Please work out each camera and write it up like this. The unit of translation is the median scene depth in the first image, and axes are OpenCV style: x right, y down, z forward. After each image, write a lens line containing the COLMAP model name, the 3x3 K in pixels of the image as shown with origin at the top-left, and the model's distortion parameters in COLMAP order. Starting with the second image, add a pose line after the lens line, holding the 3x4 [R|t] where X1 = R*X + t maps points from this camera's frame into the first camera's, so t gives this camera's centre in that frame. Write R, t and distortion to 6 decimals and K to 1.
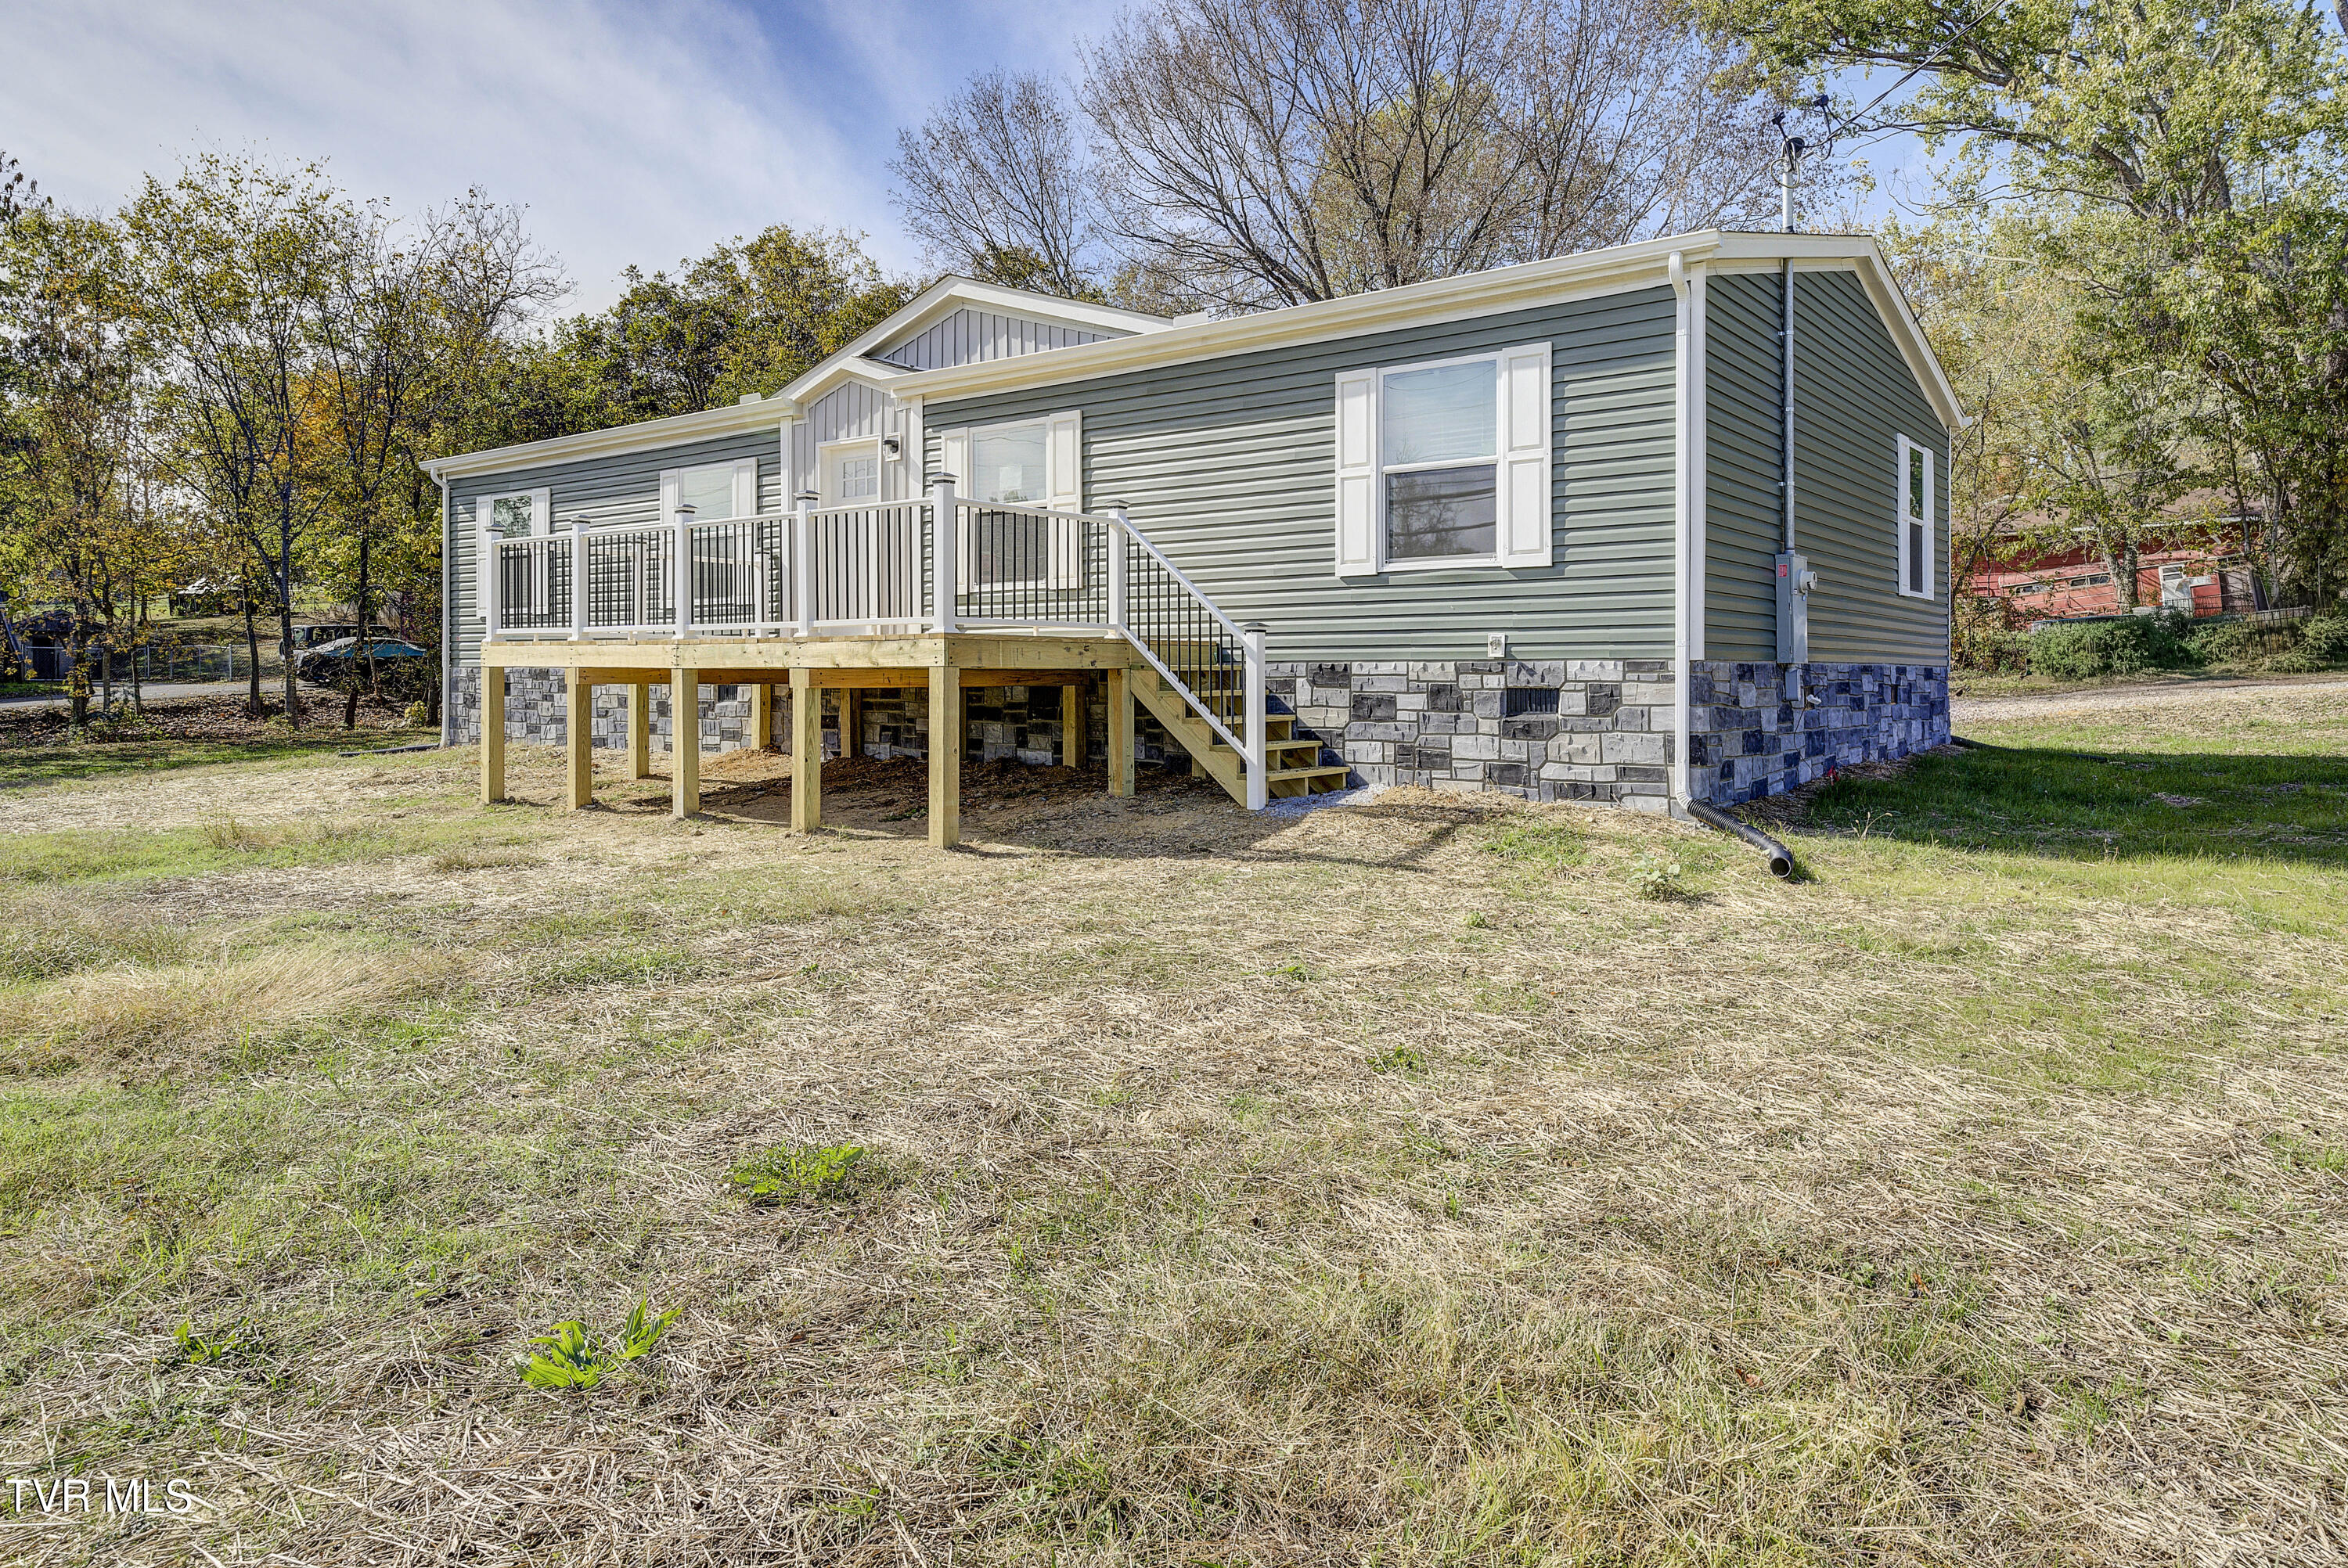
lens RADIAL K [[1502.2, 0, 1189.9], [0, 1502.2, 693.1], [0, 0, 1]] dist [0.002192, 0.003509]
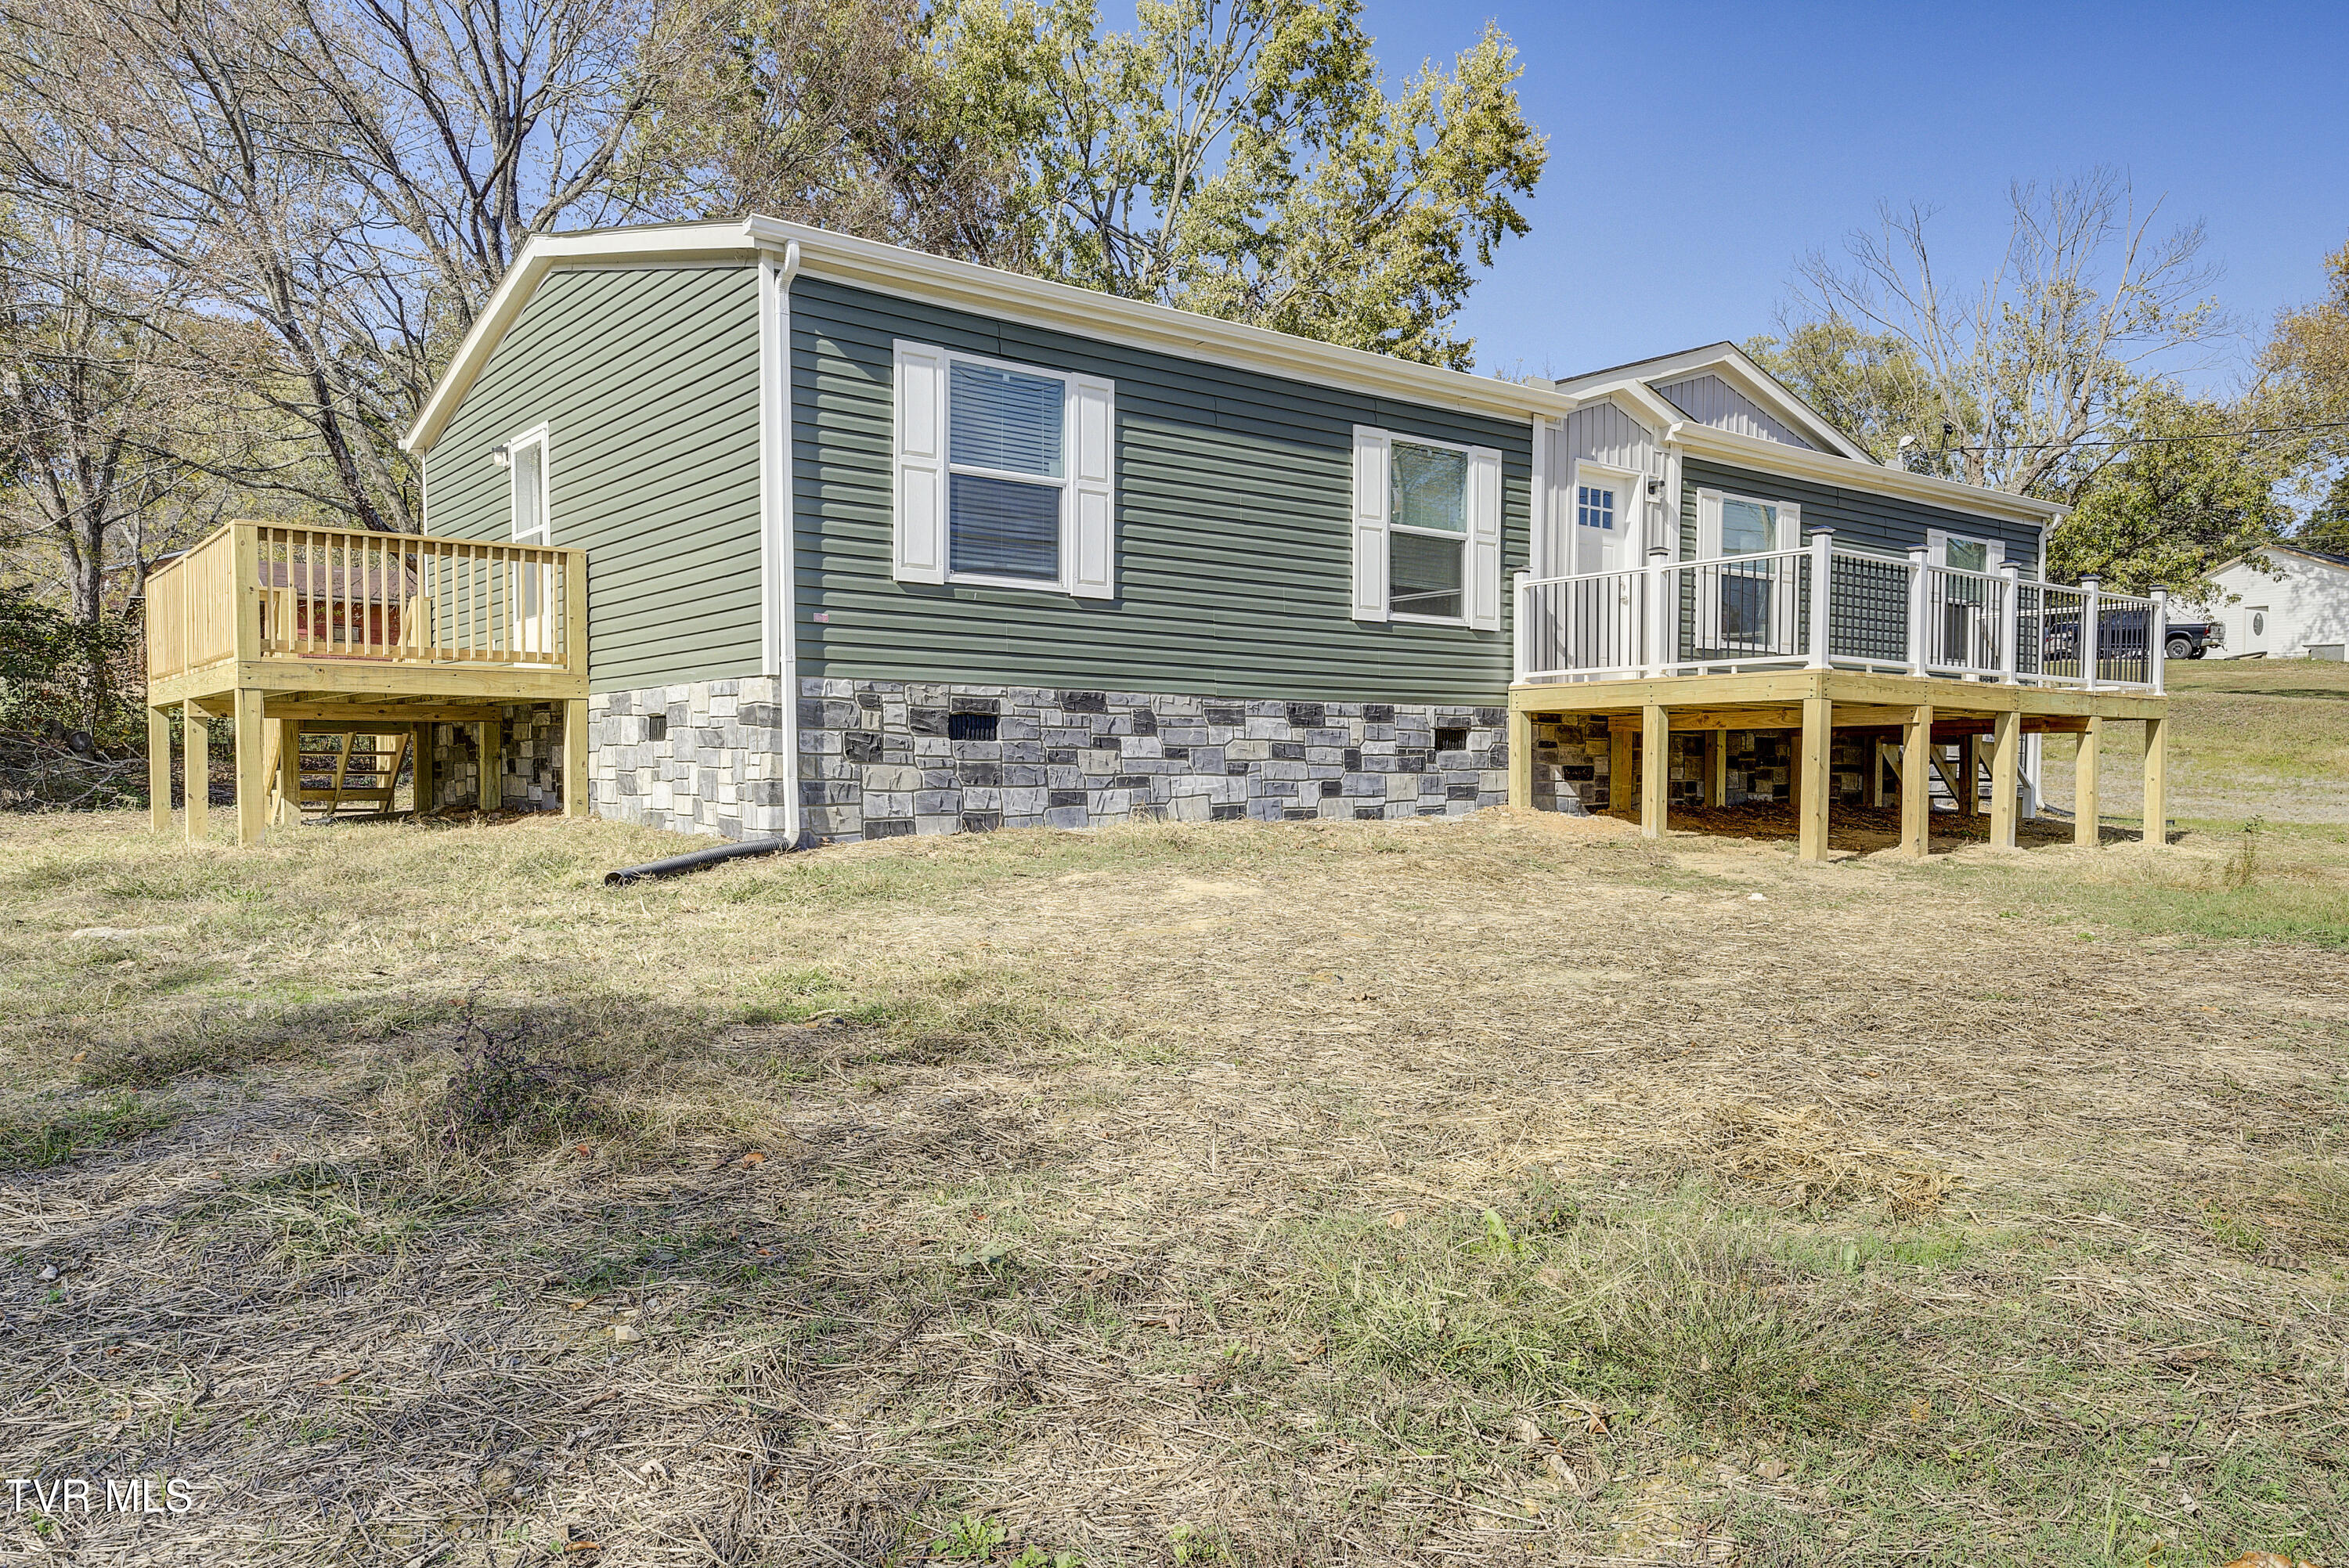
lens RADIAL K [[1661.6, 0, 1178.1], [0, 1661.6, 767.4], [0, 0, 1]] dist [0.035446, -0.000336]
pose [[0.244158, -0.026024, 0.969386, -1.361469], [-0.024102, 0.999168, 0.032894, -0.012225], [-0.969436, -0.031395, 0.243327, 1.060903]]
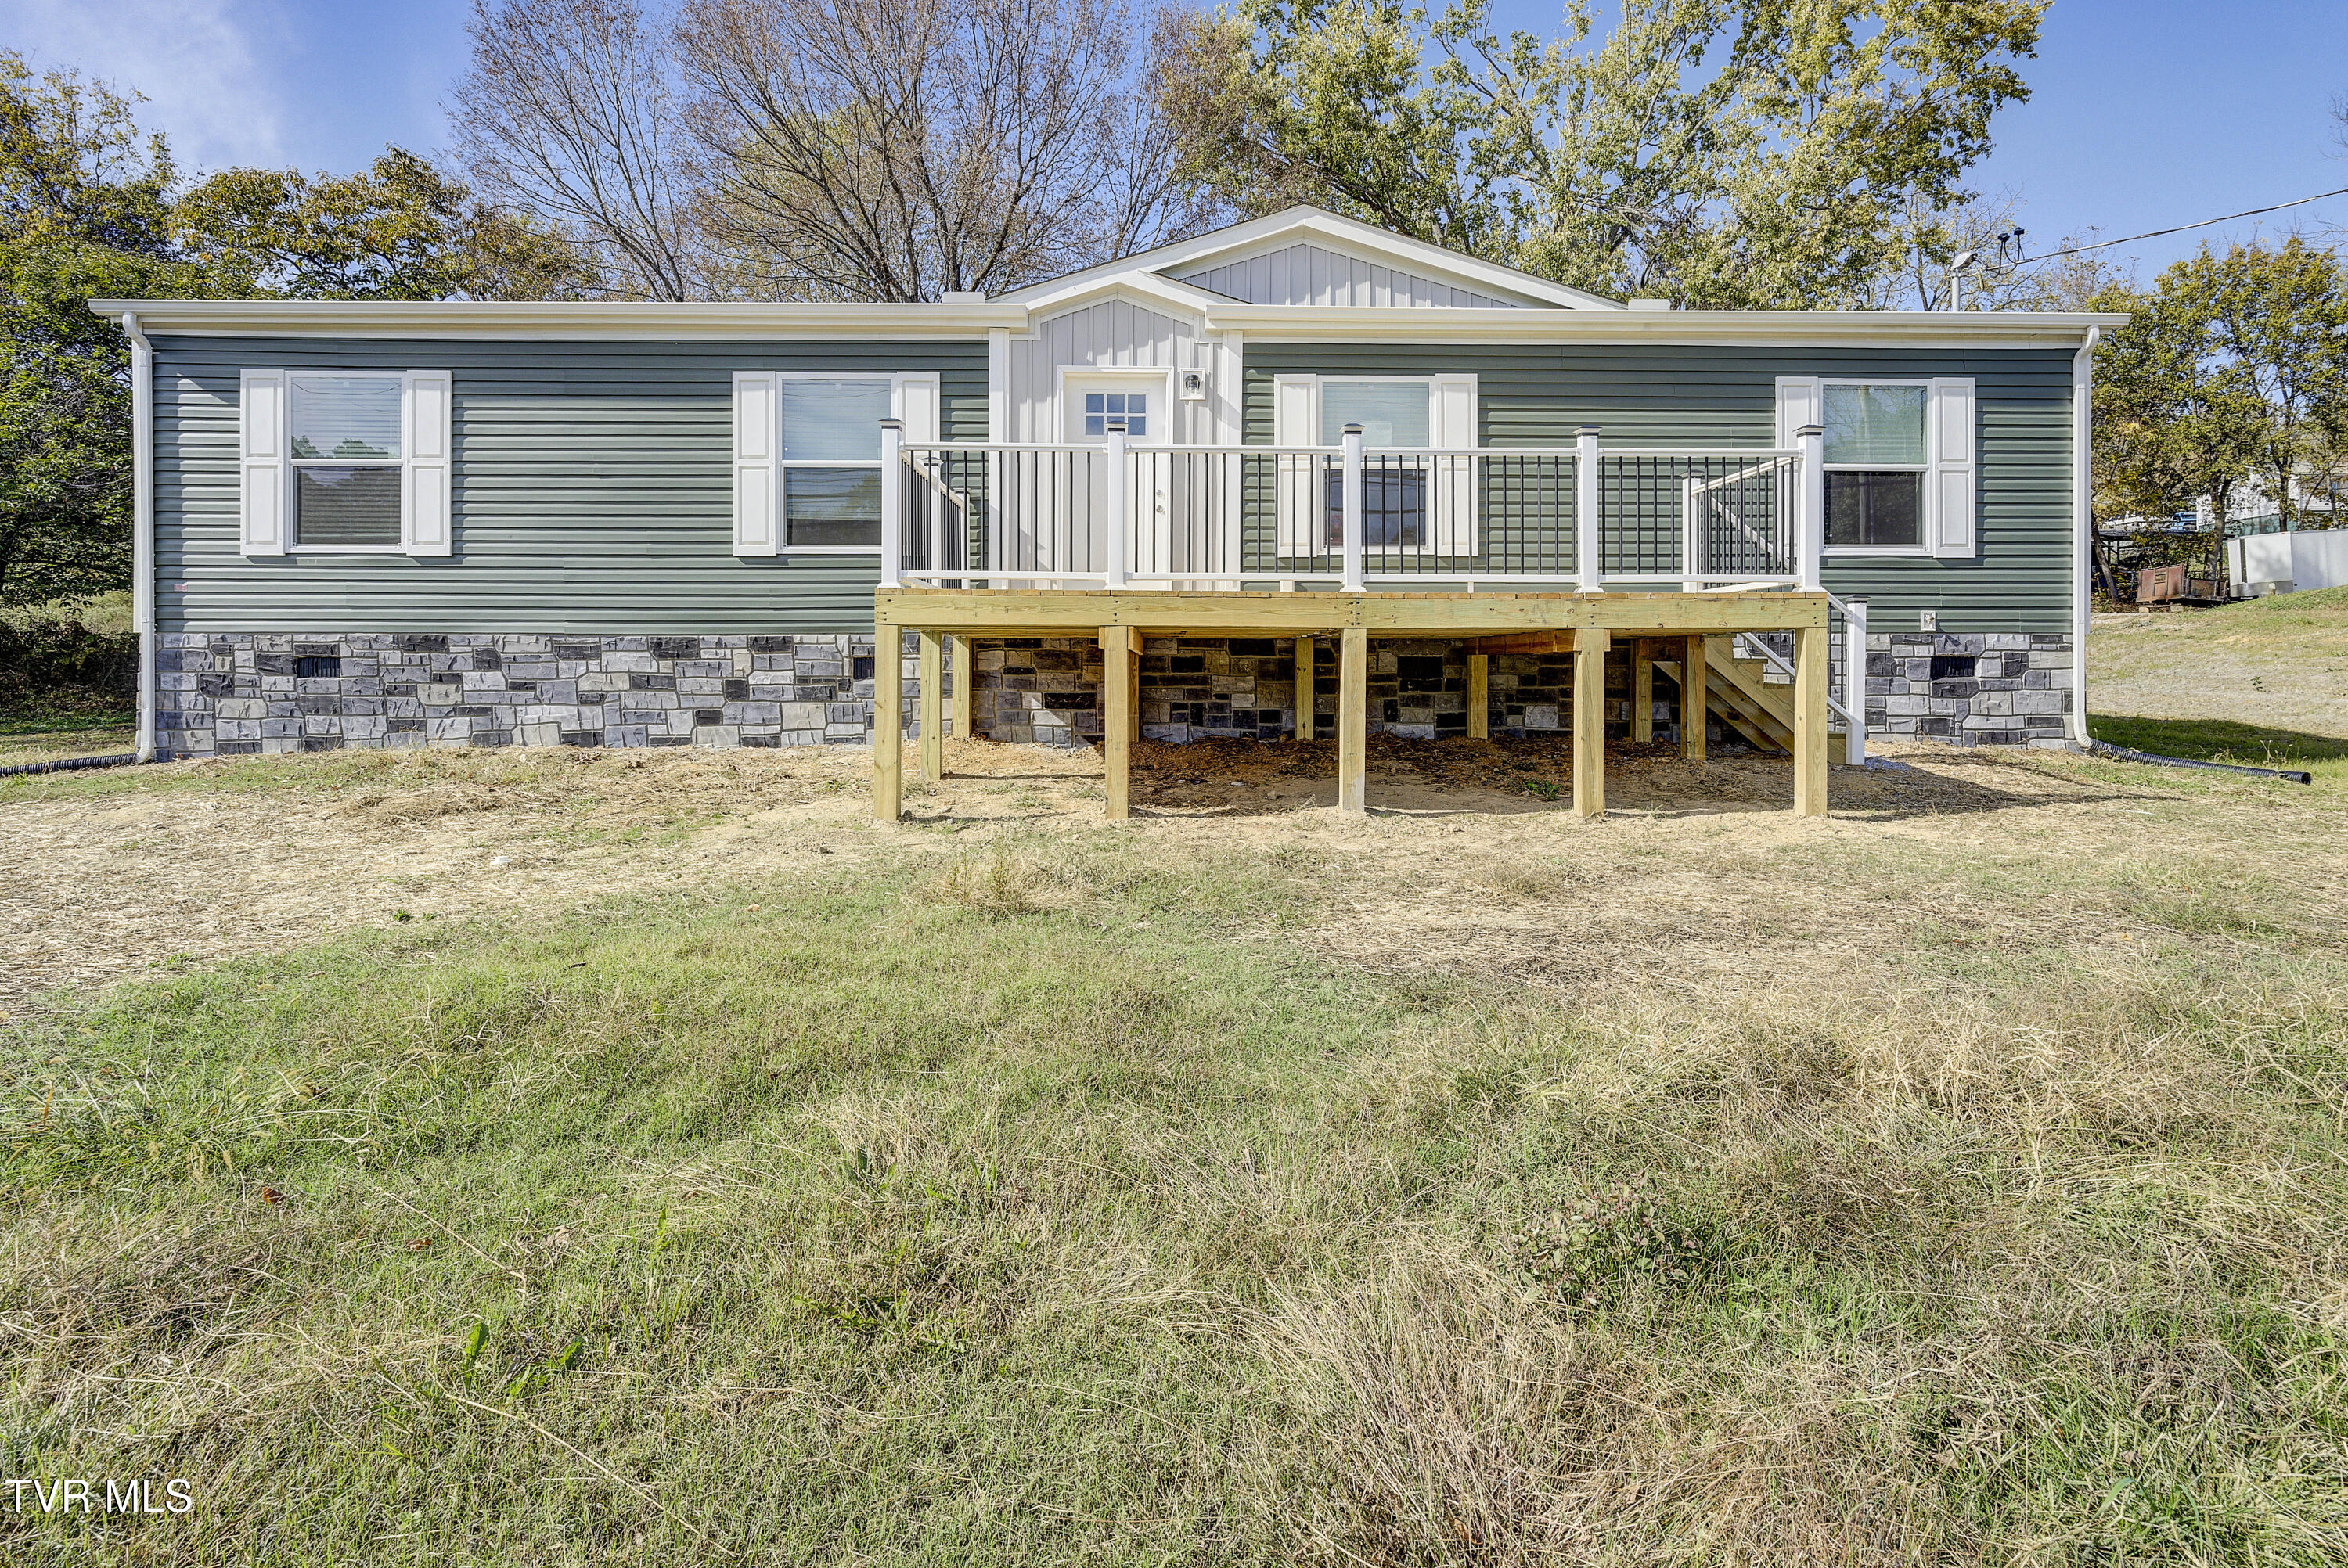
lens RADIAL K [[1168.5, 0, 1027.0], [0, 1168.5, 668.3], [0, 0, 1]] dist [-0.003594, 0.000449]
pose [[0.777836, -0.010188, 0.628385, -0.722569], [0.007377, 0.999948, 0.007080, -0.004219], [-0.628424, -0.000871, 0.777870, 0.546989]]
